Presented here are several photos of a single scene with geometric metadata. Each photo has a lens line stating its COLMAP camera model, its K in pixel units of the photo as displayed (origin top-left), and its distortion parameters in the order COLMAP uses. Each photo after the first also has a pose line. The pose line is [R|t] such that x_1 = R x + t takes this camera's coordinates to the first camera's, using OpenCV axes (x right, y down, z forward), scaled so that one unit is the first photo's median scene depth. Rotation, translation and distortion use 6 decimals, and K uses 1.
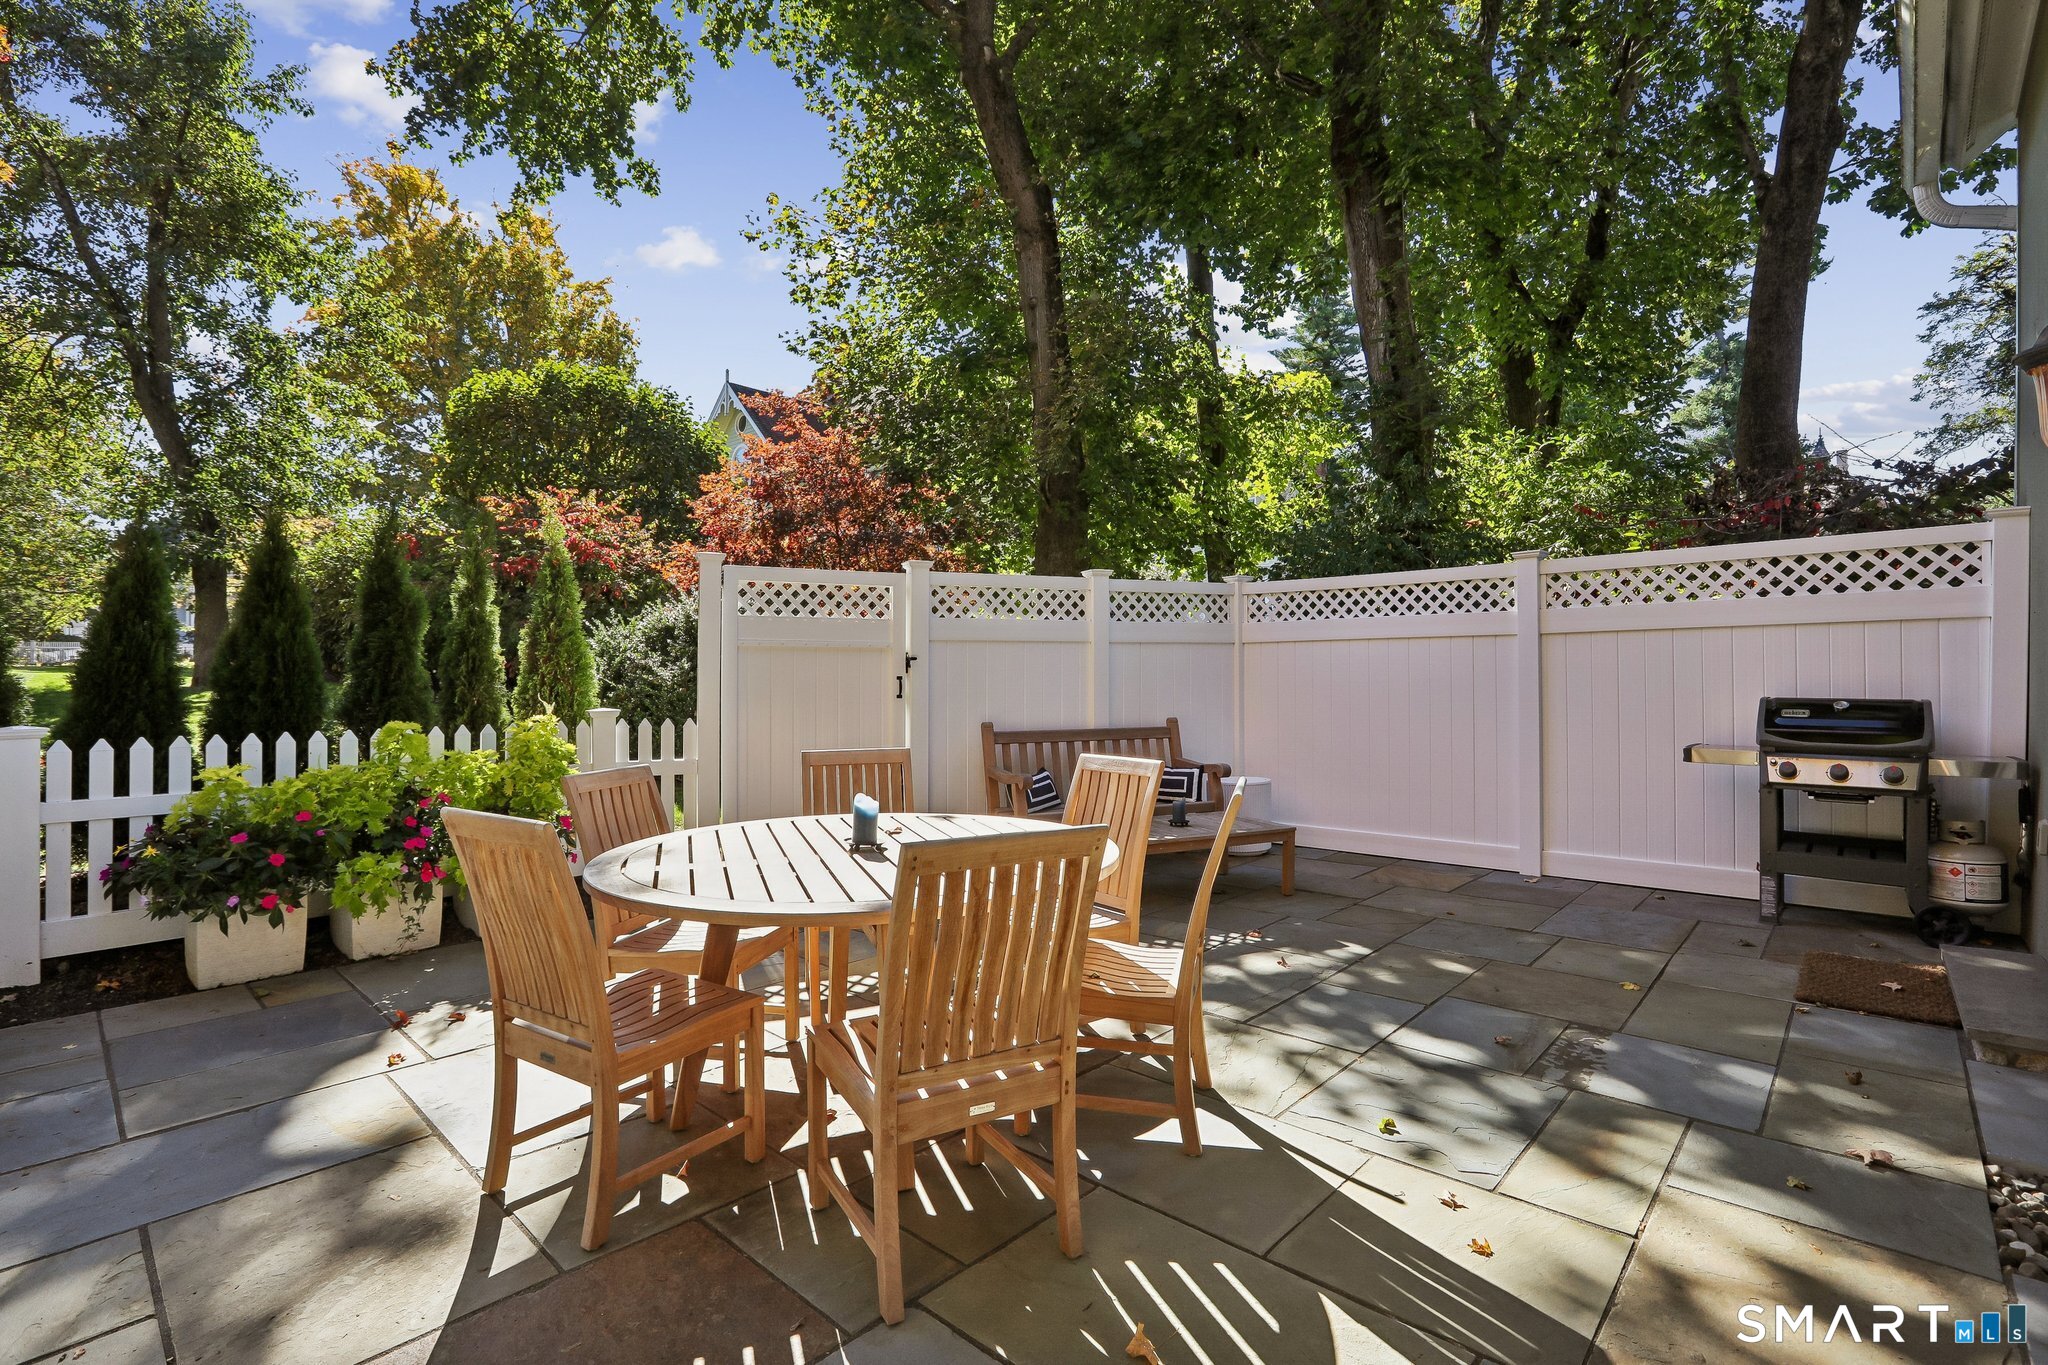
lens RADIAL K [[950.6, 0, 1022.9], [0, 950.6, 676.2], [0, 0, 1]] dist [-0.064607, 0.025409]
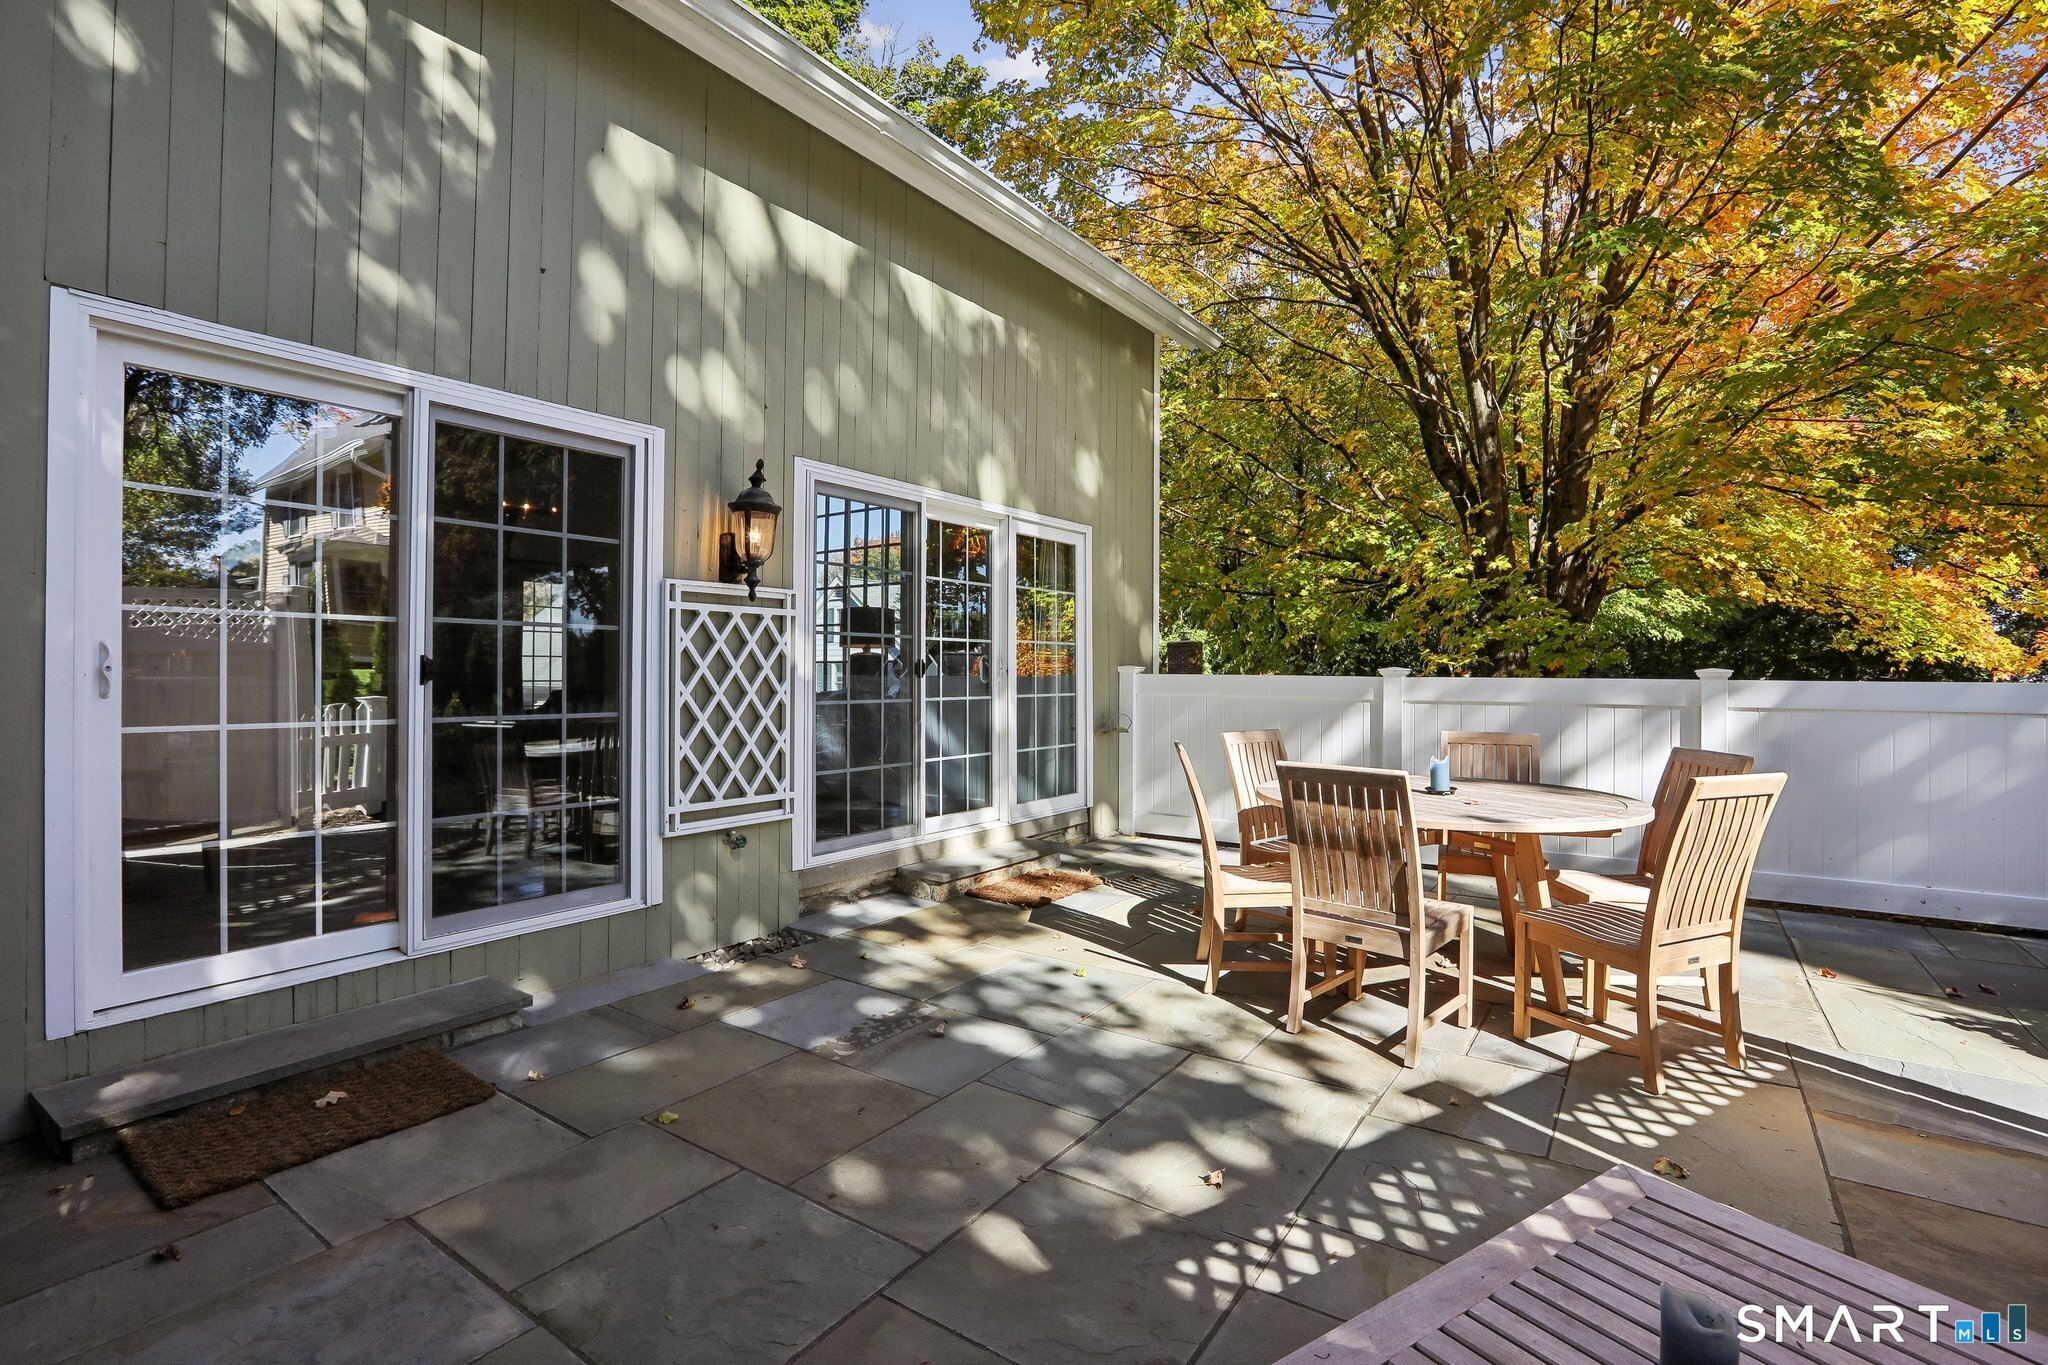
lens RADIAL K [[950.6, 0, 1022.9], [0, 950.6, 676.2], [0, 0, 1]] dist [-0.064607, 0.025409]
pose [[-0.989900, 0.011449, -0.141303, 0.559802], [0.010644, 0.999923, 0.006450, -0.004070], [0.141366, 0.004881, -0.989945, 2.048938]]
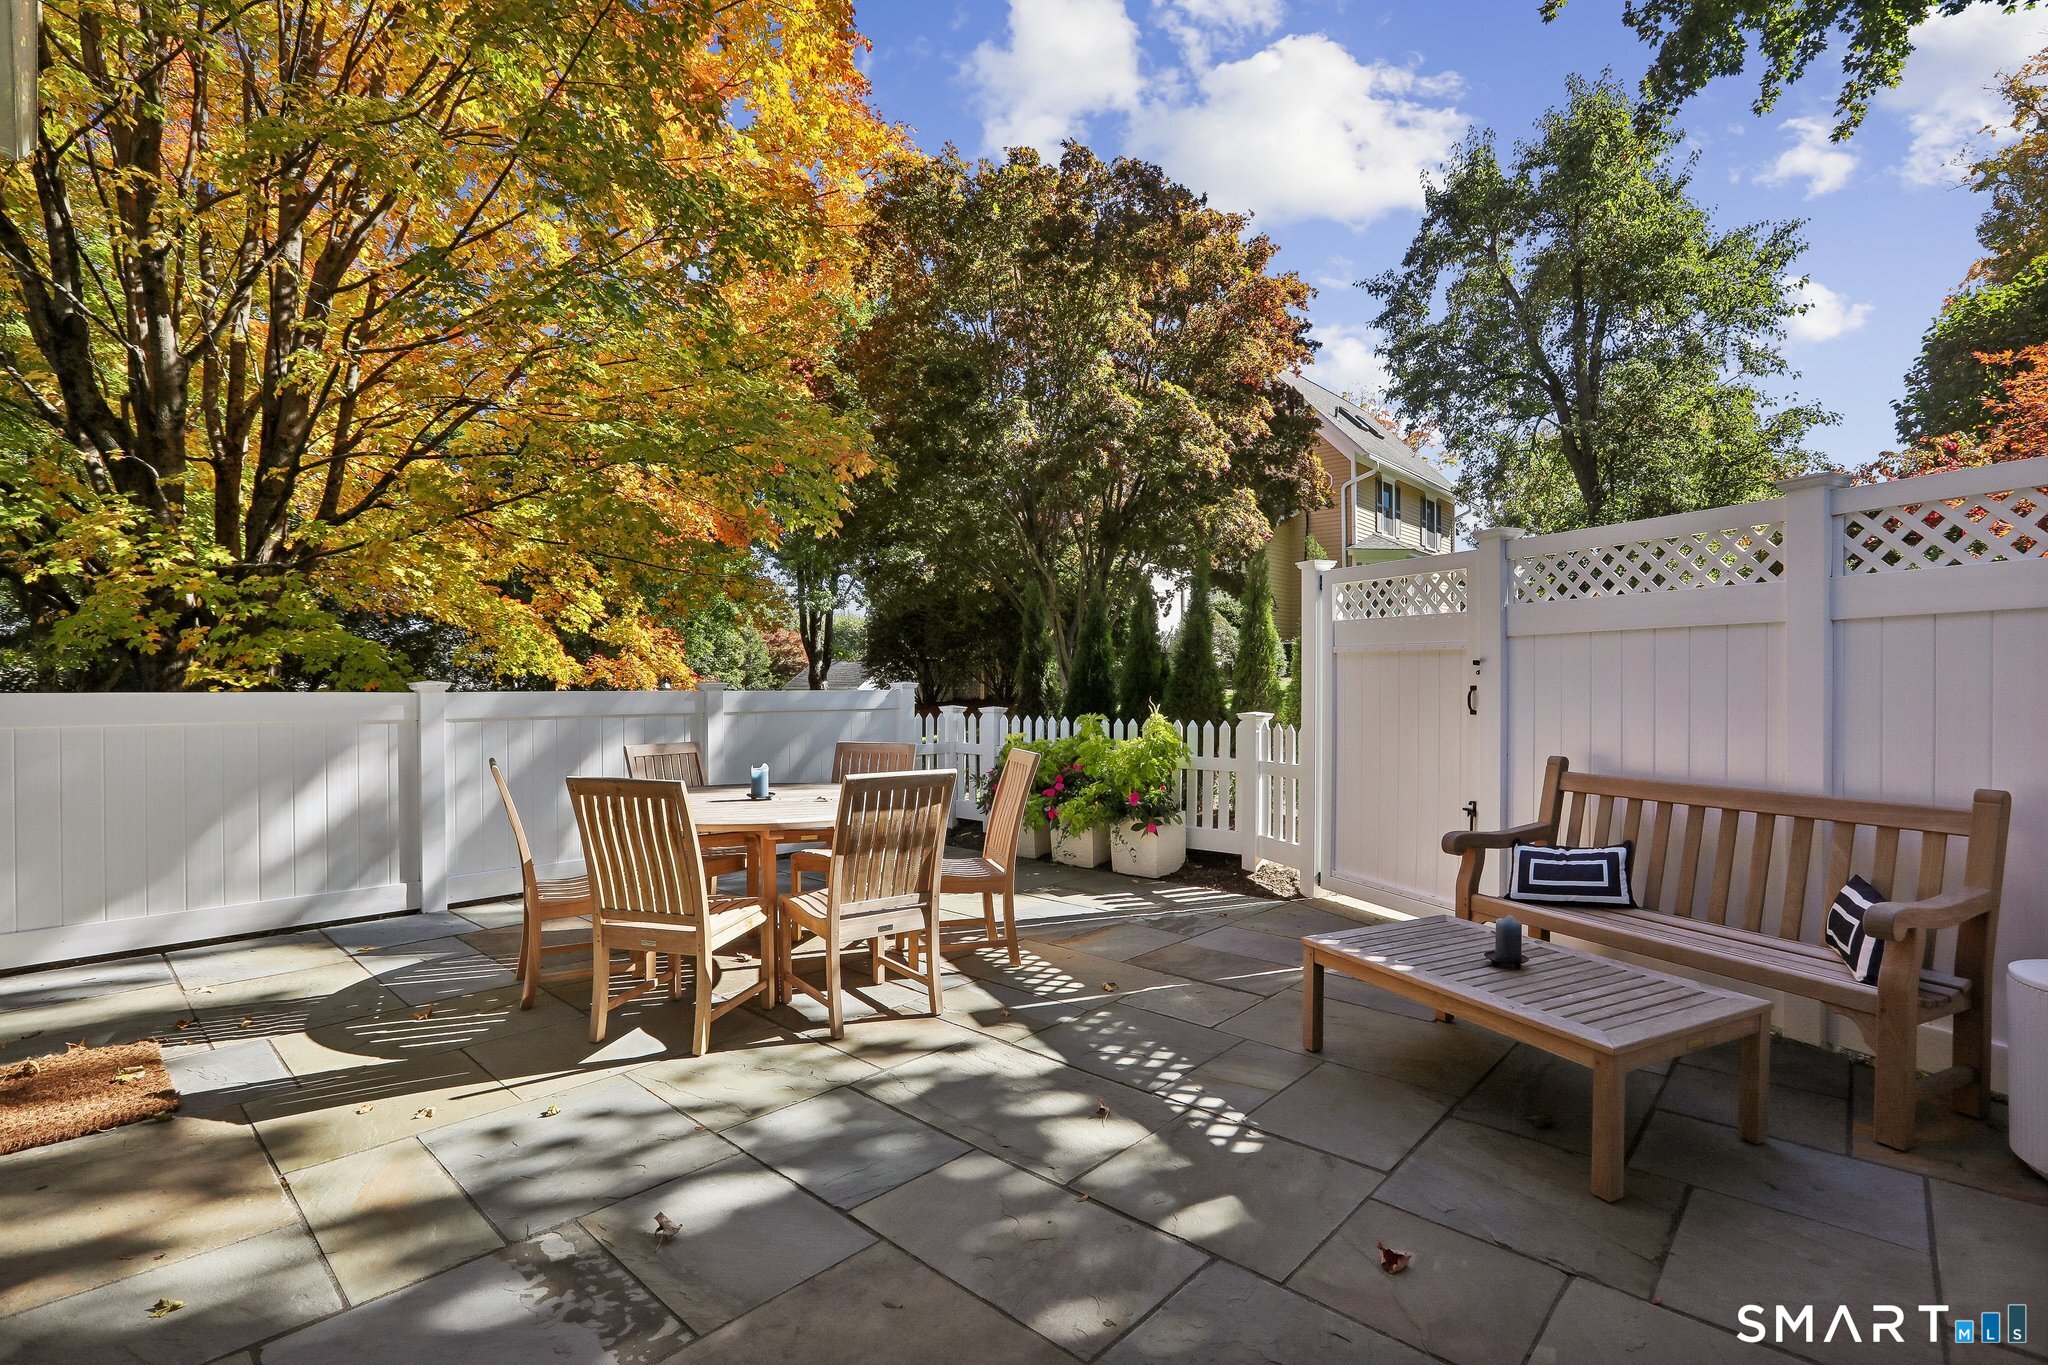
lens RADIAL K [[950.6, 0, 1022.9], [0, 950.6, 676.2], [0, 0, 1]] dist [-0.064607, 0.025409]
pose [[0.041914, 0.003798, -0.999114, 1.196481], [-0.001309, 0.999992, 0.003747, -0.017685], [0.999120, 0.001151, 0.041919, 1.223579]]
